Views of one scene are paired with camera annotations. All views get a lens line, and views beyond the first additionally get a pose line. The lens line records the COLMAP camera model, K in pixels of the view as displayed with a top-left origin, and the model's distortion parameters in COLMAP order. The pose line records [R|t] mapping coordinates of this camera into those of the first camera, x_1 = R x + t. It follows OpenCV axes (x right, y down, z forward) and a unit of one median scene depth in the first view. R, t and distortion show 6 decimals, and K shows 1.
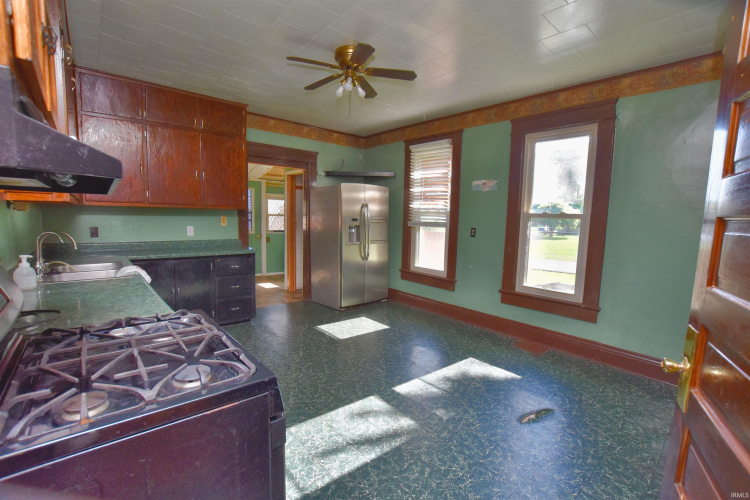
lens RADIAL K [[330.6, 0, 372.4], [0, 330.6, 250.0], [0, 0, 1]] dist [-0.039678, 0.007862]
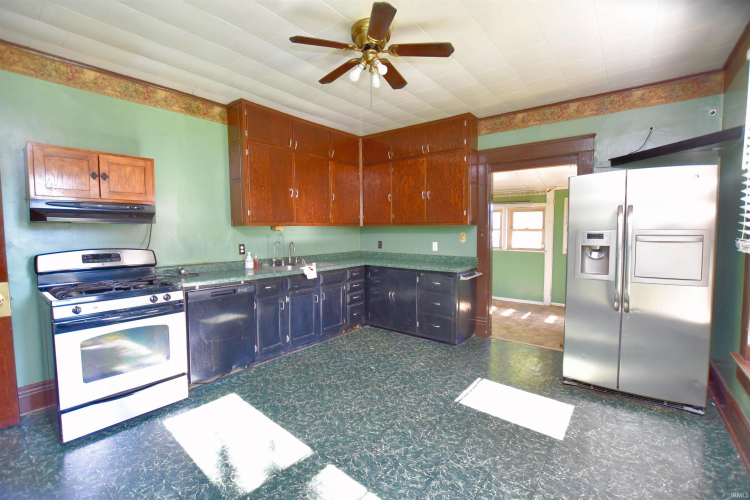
lens RADIAL K [[330.6, 0, 372.4], [0, 330.6, 250.0], [0, 0, 1]] dist [-0.039678, 0.007862]
pose [[0.182752, 0.035725, -0.982510, 0.477668], [-0.094999, 0.995305, 0.018520, -0.045350], [0.978559, 0.089953, 0.185288, 0.572571]]
